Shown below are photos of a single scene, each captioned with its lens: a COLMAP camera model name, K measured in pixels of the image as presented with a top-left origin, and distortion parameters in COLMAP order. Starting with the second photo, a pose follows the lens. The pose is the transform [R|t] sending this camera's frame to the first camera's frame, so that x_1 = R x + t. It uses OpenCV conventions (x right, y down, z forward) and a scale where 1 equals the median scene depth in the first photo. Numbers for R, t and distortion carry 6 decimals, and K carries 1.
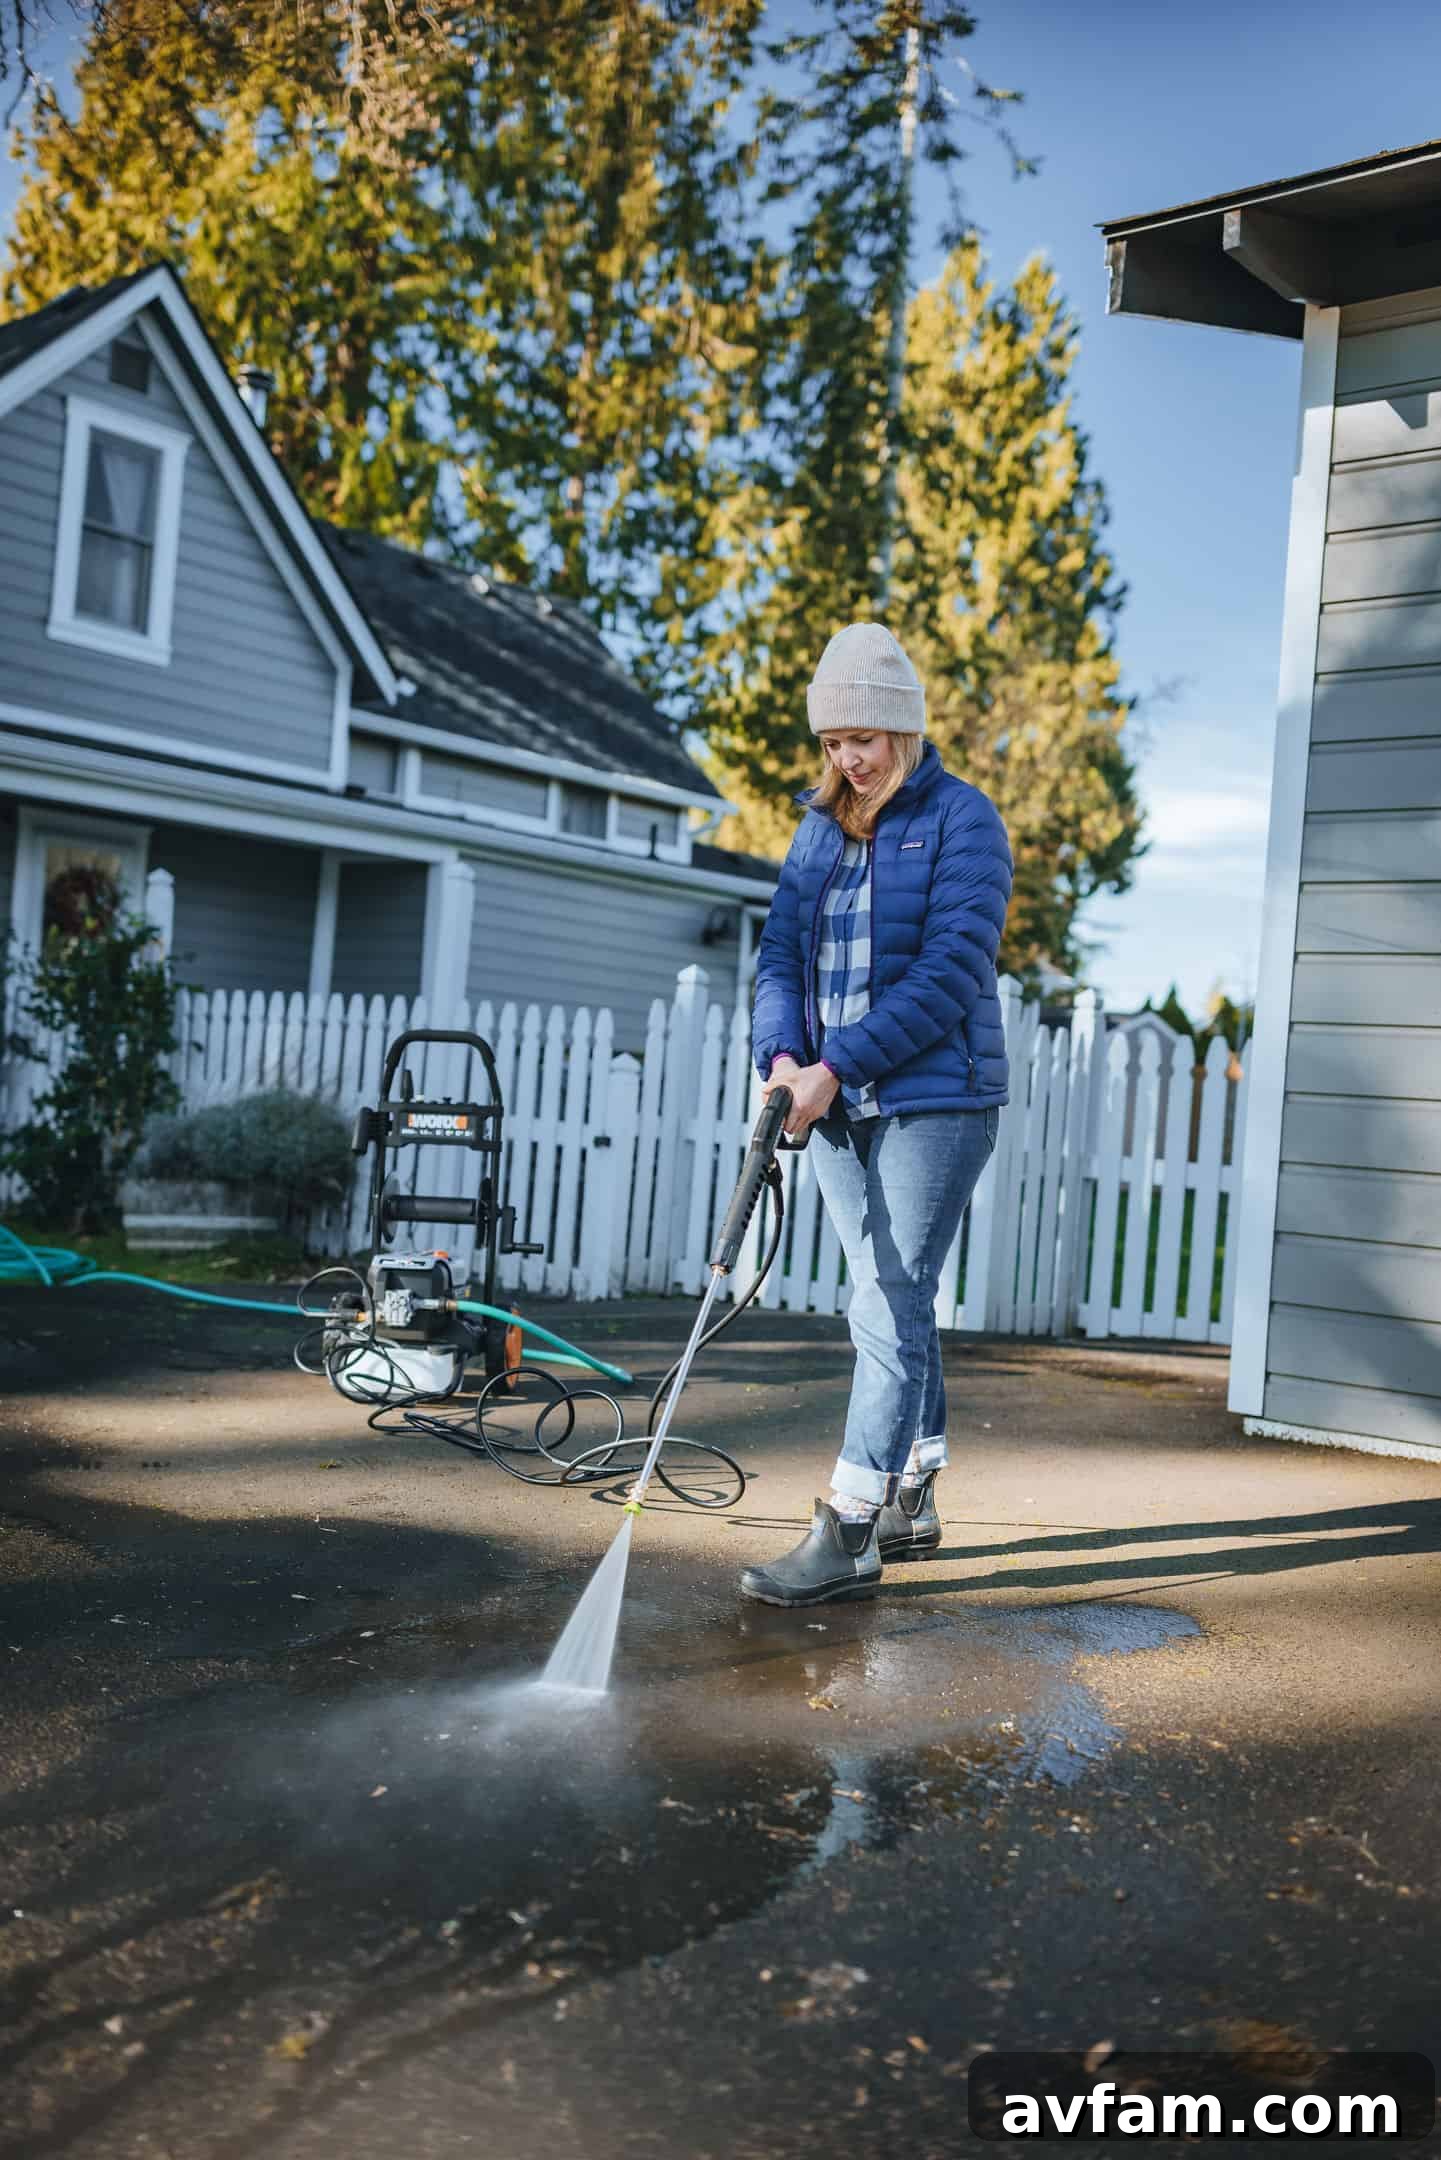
lens RADIAL K [[2056.1, 0, 707.3], [0, 2056.1, 1079.6], [0, 0, 1]] dist [0.000626, -0.002781]
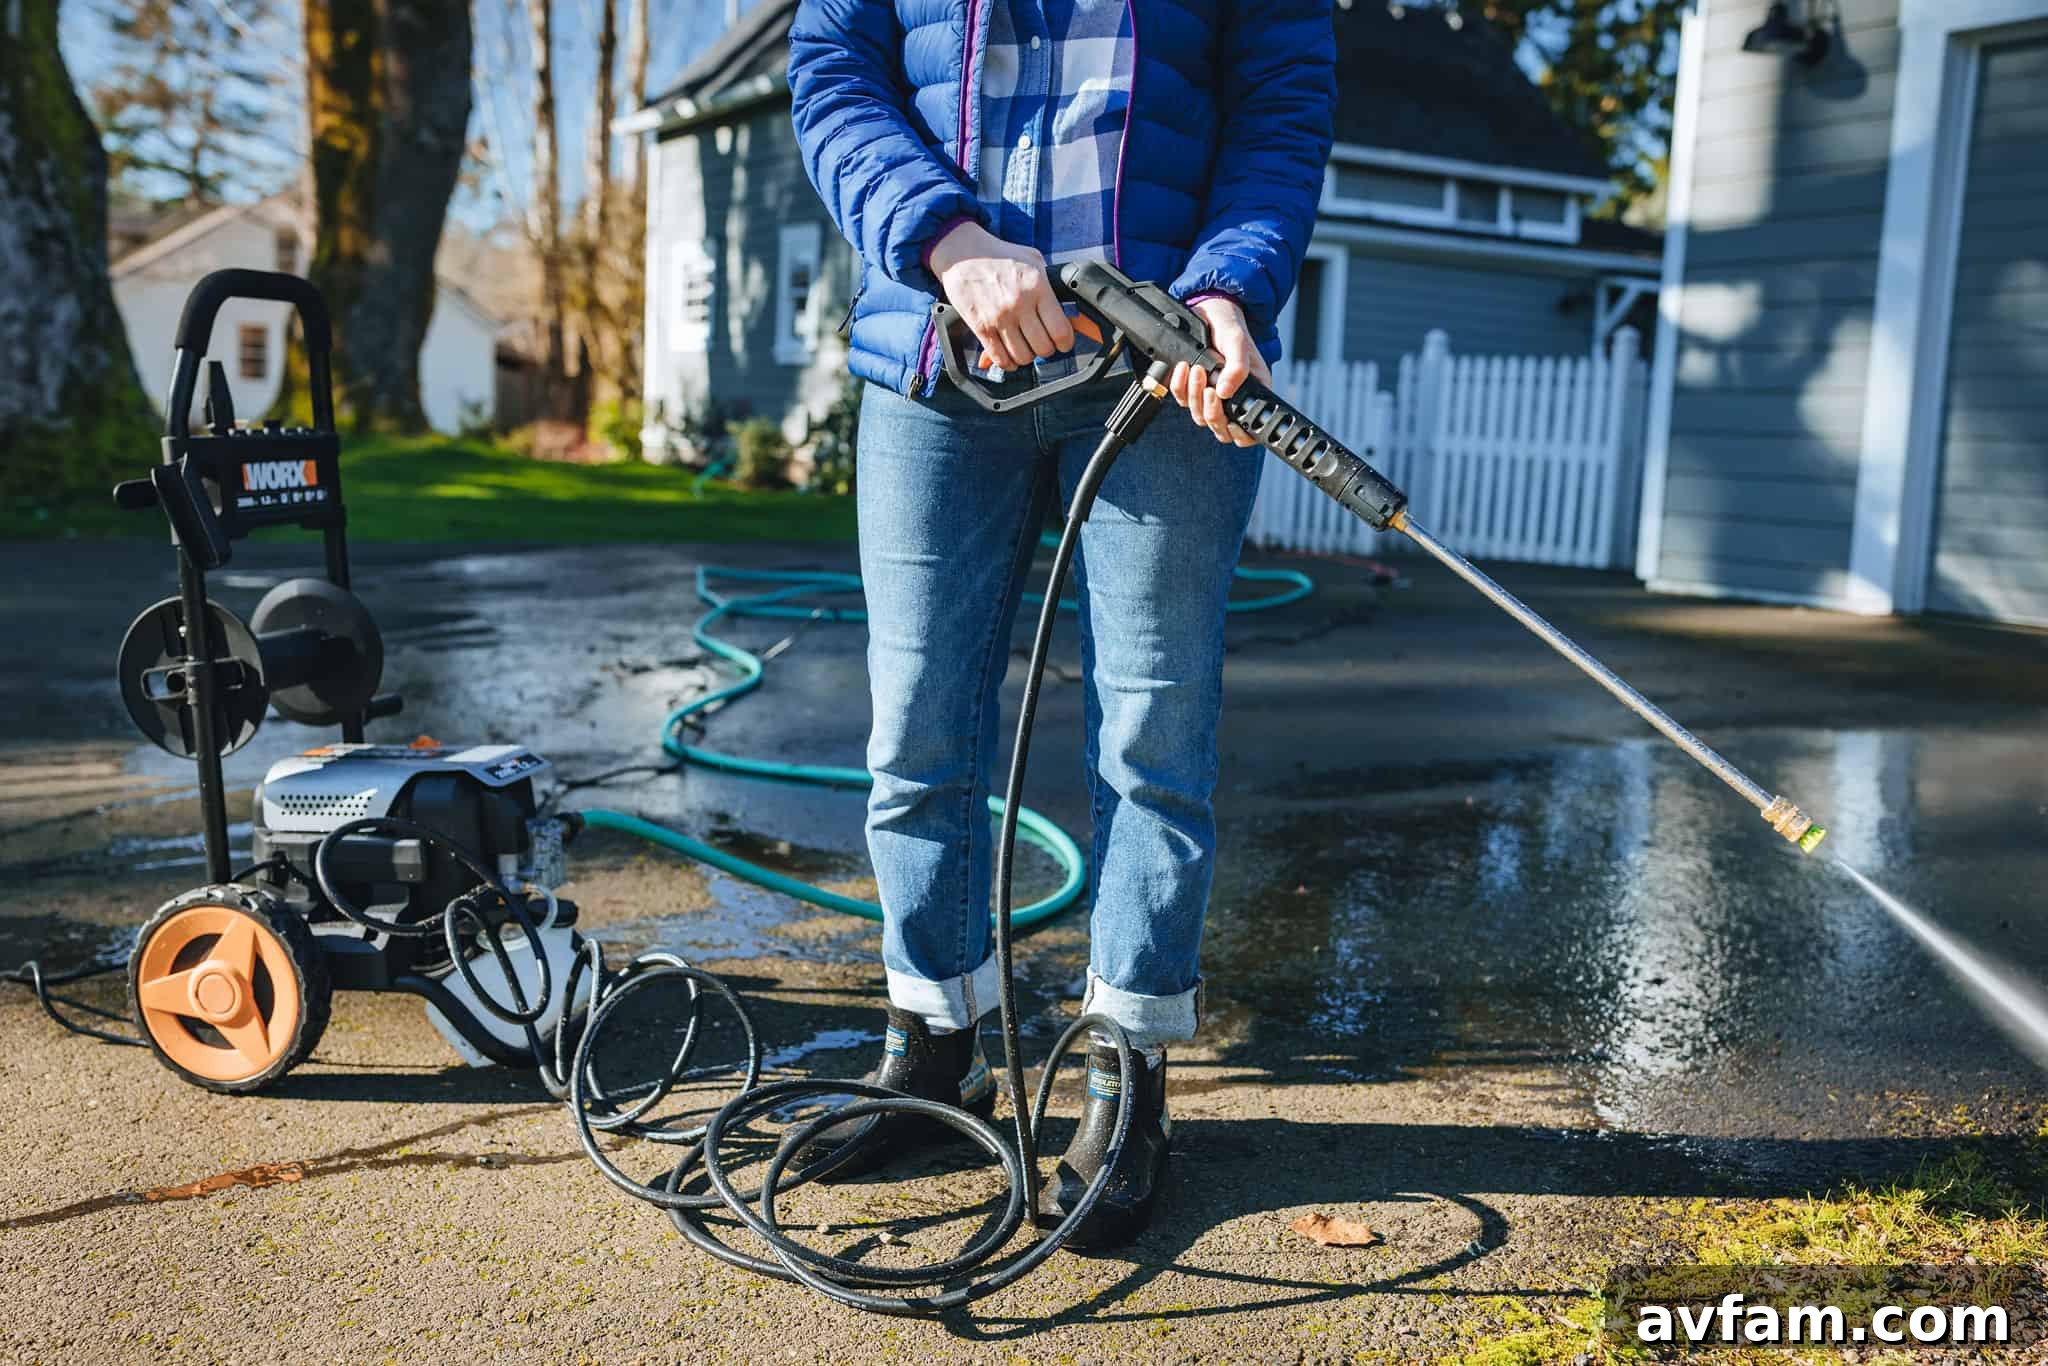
lens RADIAL K [[1949.5, 0, 1029.6], [0, 1949.5, 676.1], [0, 0, 1]] dist [0.000626, -0.002781]
pose [[0.941851, 0.011744, -0.335825, 0.078688], [0.026094, 0.993815, 0.107939, 0.013010], [0.335016, -0.110426, 0.935719, -0.177764]]
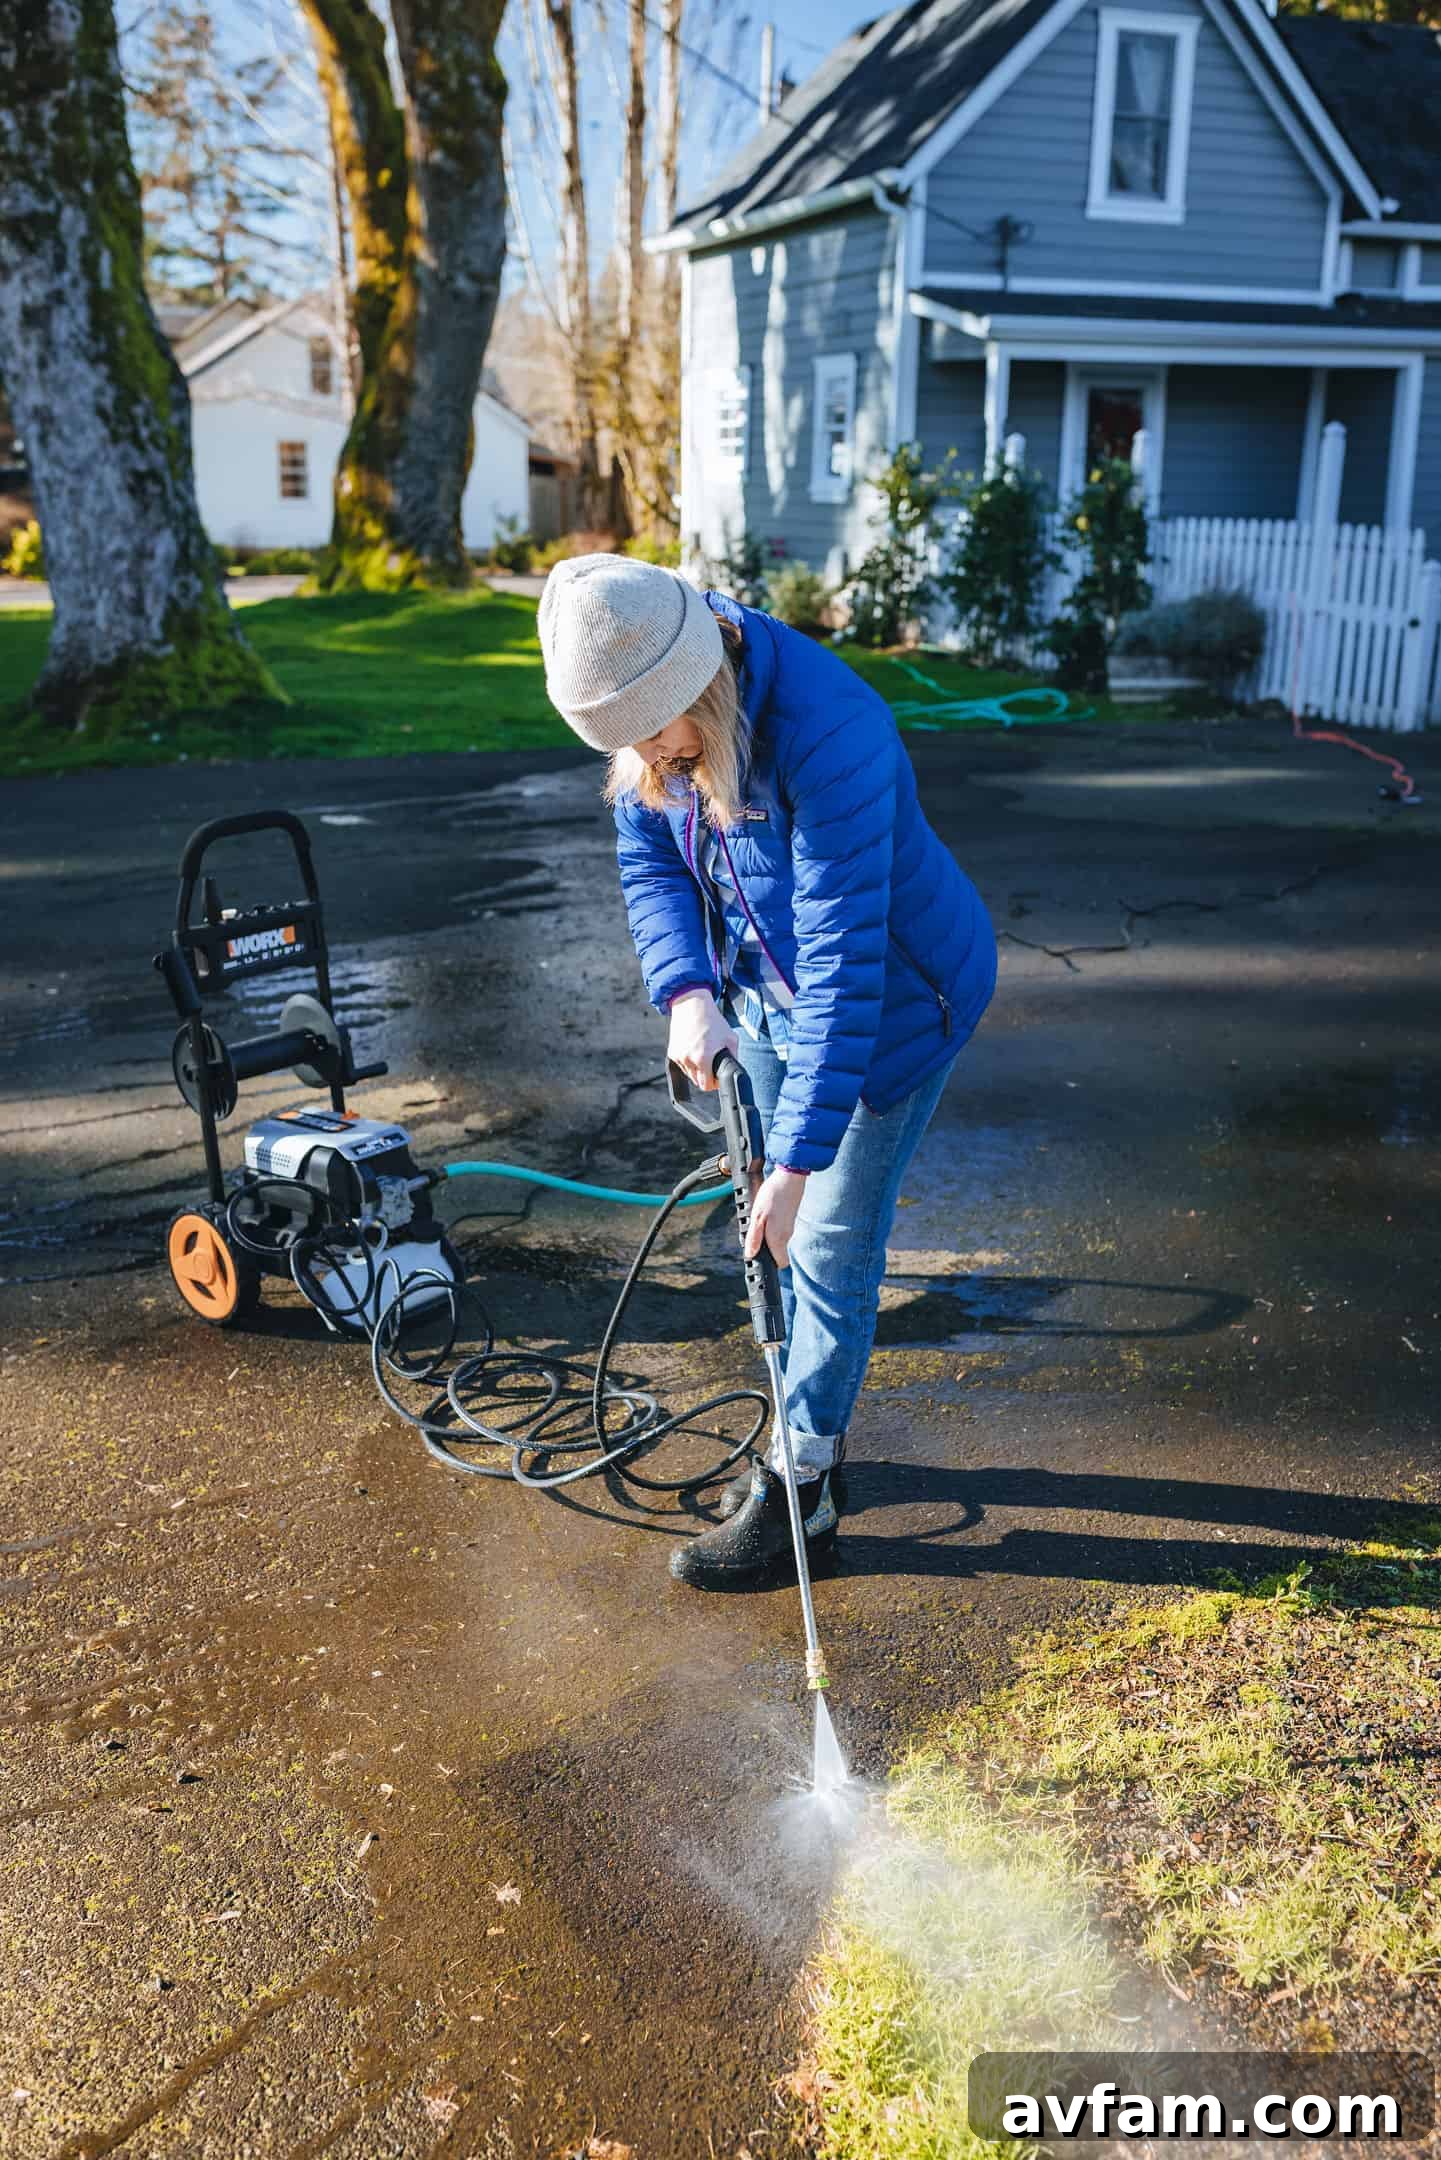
lens RADIAL K [[2056.1, 0, 707.3], [0, 2056.1, 1079.6], [0, 0, 1]] dist [0.000626, -0.002781]
pose [[0.864574, 0.075461, -0.496808, 0.106661], [0.058257, 0.966942, 0.248253, -0.019348], [0.499118, -0.243576, 0.831596, -0.221418]]
